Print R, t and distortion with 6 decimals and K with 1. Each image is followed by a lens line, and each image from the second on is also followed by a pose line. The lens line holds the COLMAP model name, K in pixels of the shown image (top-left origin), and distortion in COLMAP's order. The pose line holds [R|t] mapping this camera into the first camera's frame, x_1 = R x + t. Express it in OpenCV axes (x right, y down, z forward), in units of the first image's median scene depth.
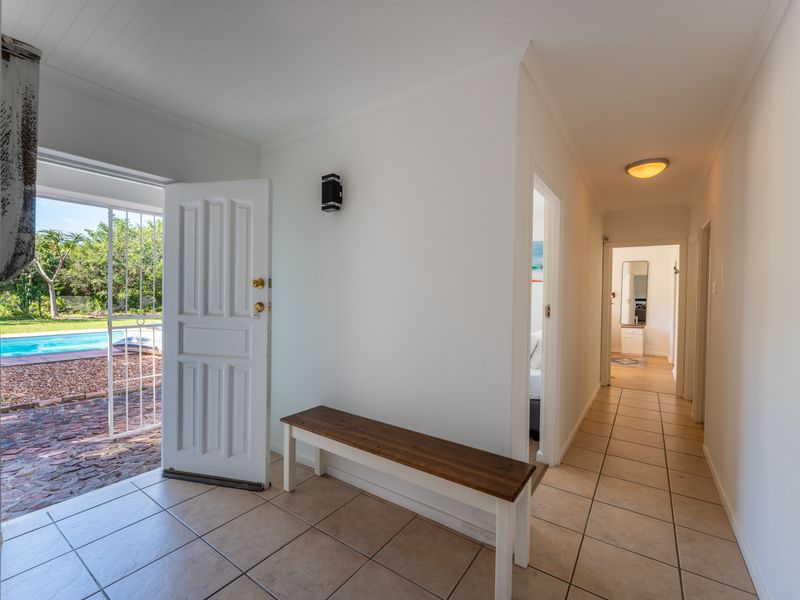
lens RADIAL K [[356.4, 0, 400.0], [0, 356.4, 300.0], [0, 0, 1]] dist [-0.002440, -0.000653]
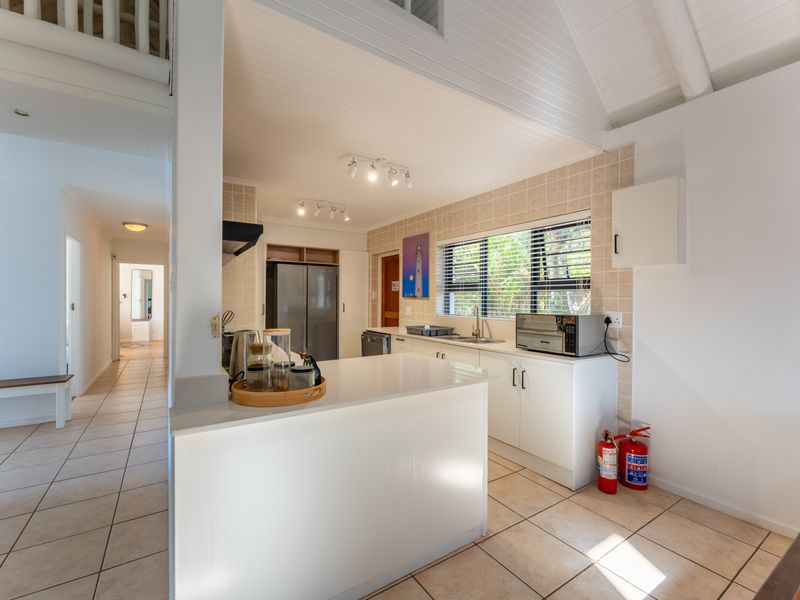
lens RADIAL K [[351.1, 0, 410.8], [0, 351.1, 296.3], [0, 0, 1]] dist [-0.033917, -0.000153]
pose [[0.344678, -0.008806, 0.938680, -0.283808], [0.017390, 0.999844, 0.002994, 0.002773], [-0.938560, 0.015291, 0.344778, -0.556733]]
